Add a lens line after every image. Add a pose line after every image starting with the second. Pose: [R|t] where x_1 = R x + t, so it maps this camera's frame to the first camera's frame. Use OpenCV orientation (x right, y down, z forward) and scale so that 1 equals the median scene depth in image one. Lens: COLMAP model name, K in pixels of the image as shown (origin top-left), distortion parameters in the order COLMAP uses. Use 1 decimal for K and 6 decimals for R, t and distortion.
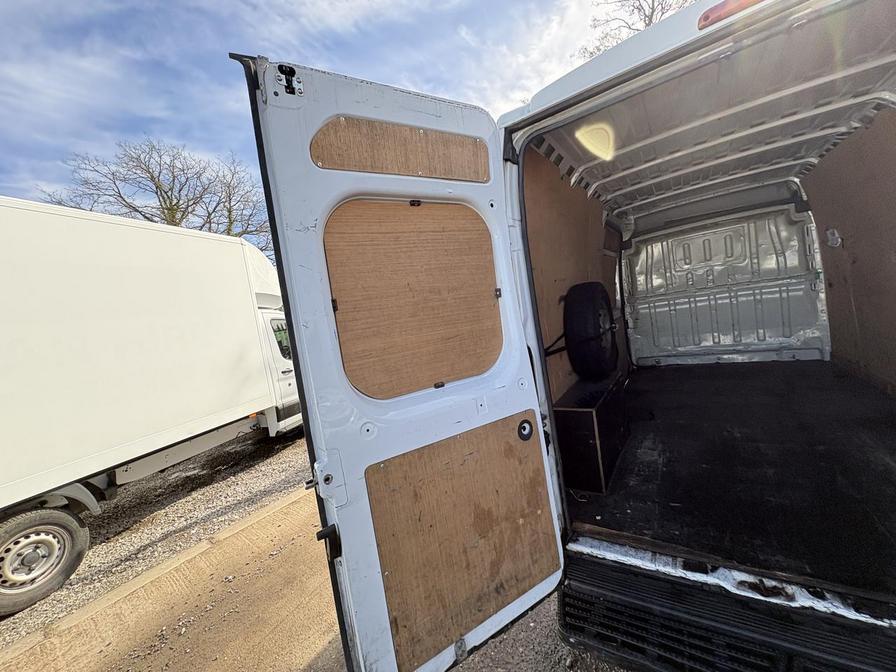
lens RADIAL K [[356.9, 0, 447.7], [0, 356.9, 335.9], [0, 0, 1]] dist [-0.000546, 0.000787]
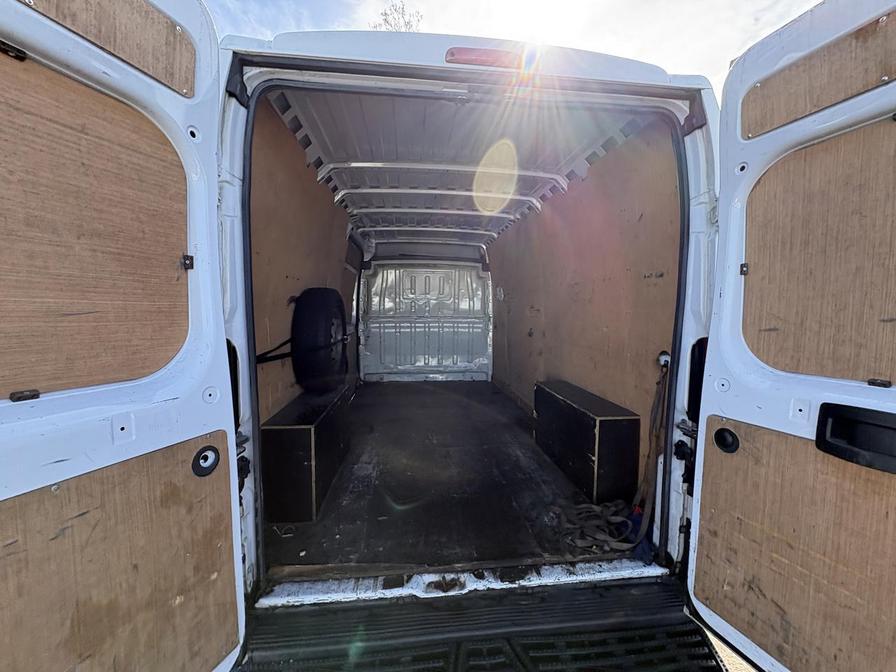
lens RADIAL K [[356.9, 0, 450.0], [0, 356.9, 335.2], [0, 0, 1]] dist [-0.000546, 0.000787]
pose [[0.752175, 0.115287, 0.648800, 0.081548], [-0.085600, 0.993329, -0.077268, 0.027103], [-0.653380, 0.002582, 0.757025, 0.131854]]
